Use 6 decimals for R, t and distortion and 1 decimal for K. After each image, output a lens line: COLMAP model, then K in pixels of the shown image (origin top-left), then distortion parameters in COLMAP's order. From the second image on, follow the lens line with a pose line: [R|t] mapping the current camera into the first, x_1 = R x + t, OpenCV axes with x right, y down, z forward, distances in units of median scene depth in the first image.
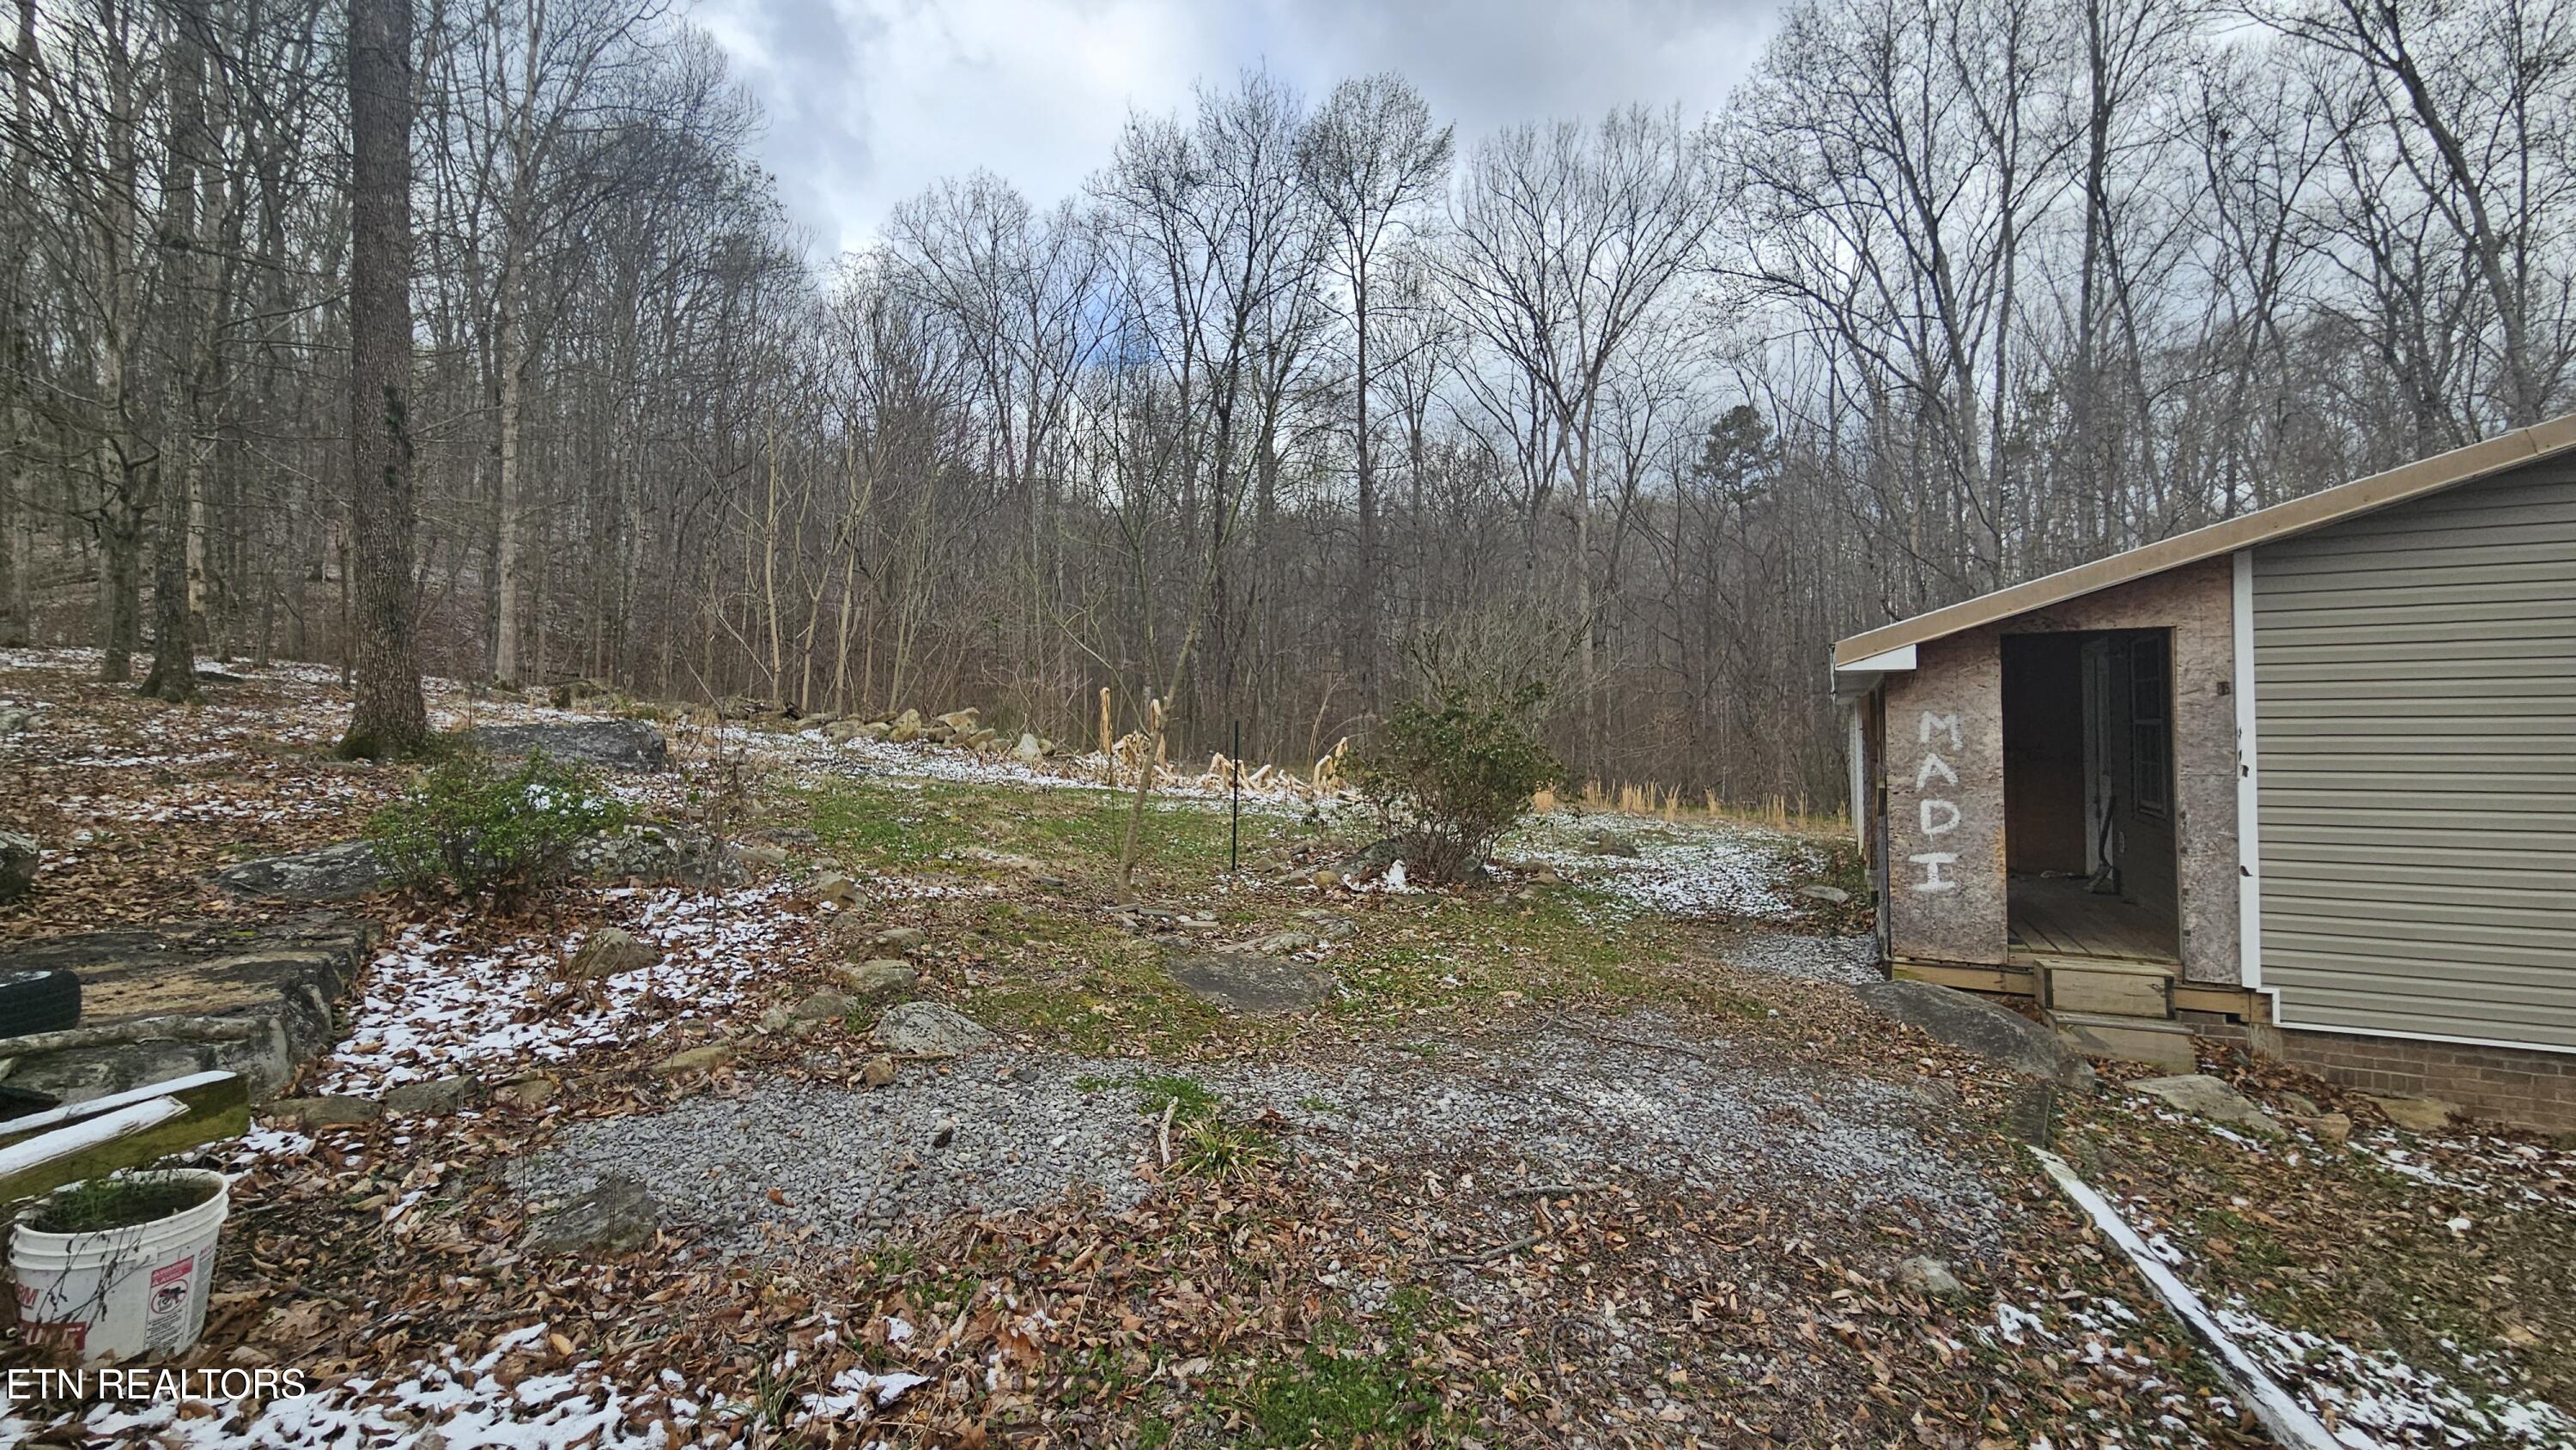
lens RADIAL K [[1053.3, 0, 1263.6], [0, 1053.3, 706.9], [0, 0, 1]] dist [0.000943, -0.001180]
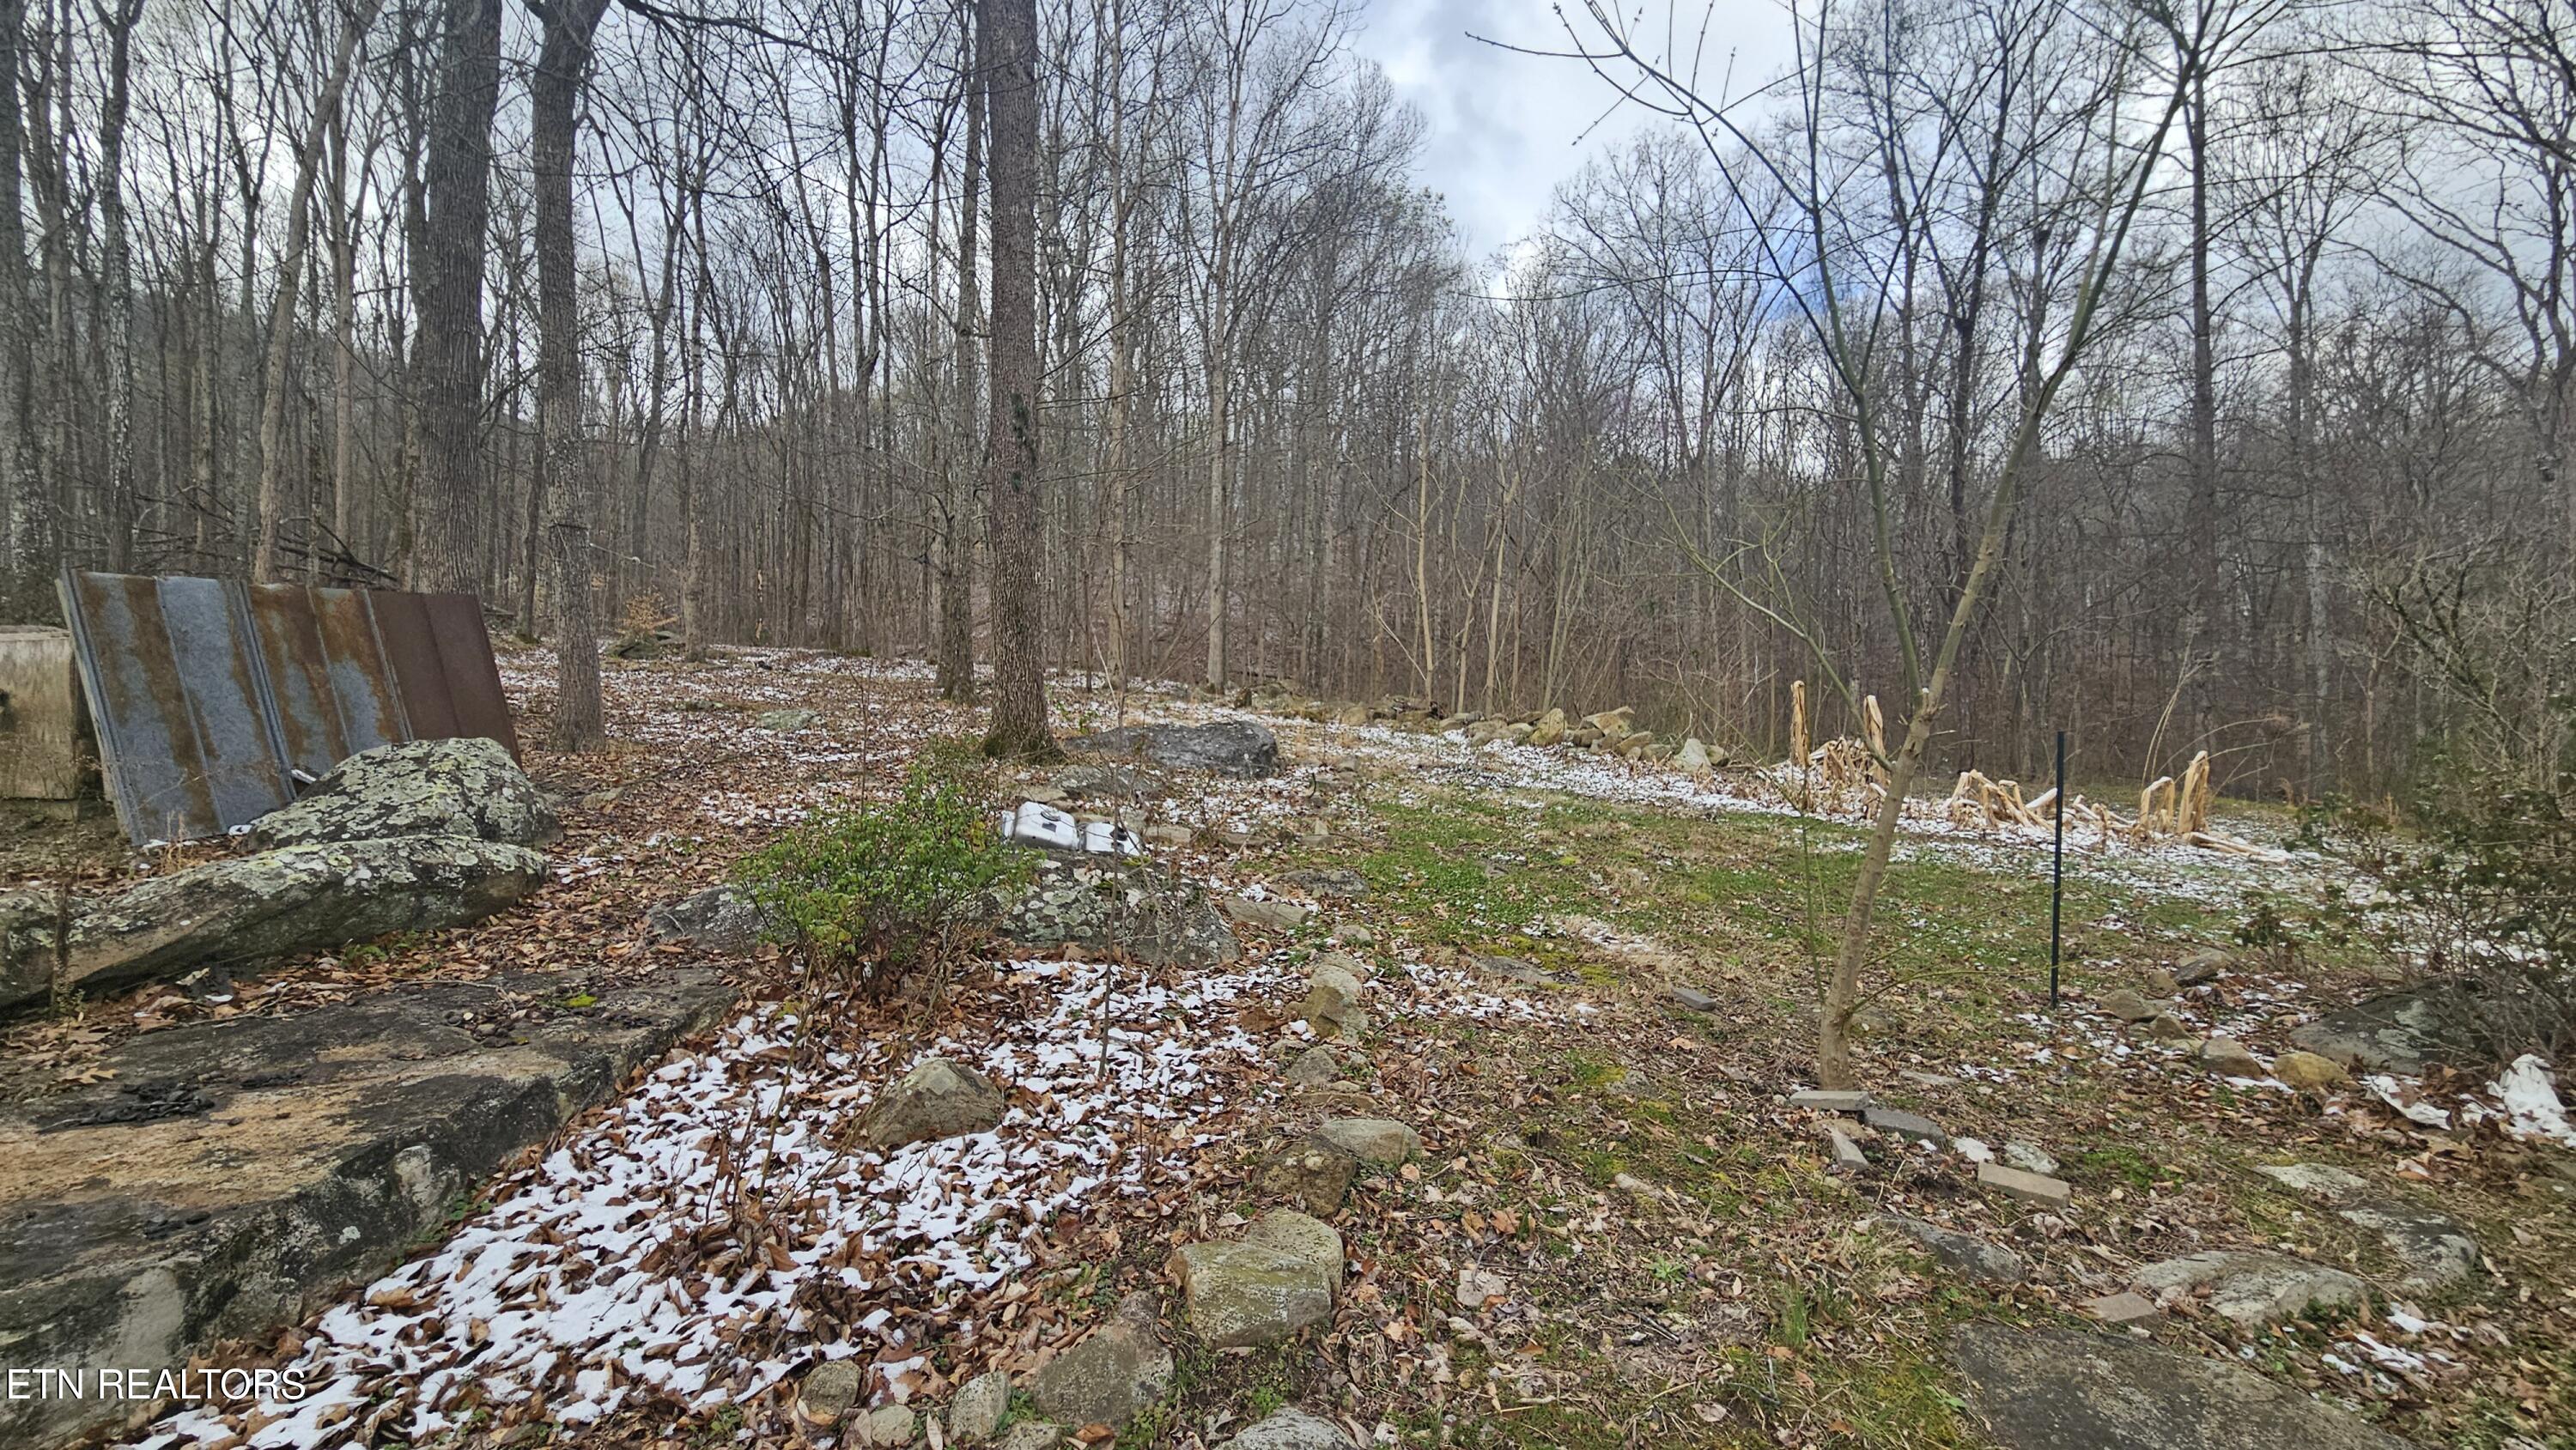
lens RADIAL K [[1053.3, 0, 1269.3], [0, 1053.3, 700.5], [0, 0, 1]] dist [0.000943, -0.001180]
pose [[0.816275, -0.005474, -0.577637, -0.018240], [0.003073, 0.999982, -0.005134, -0.000705], [0.577655, 0.002415, 0.816277, 0.130604]]
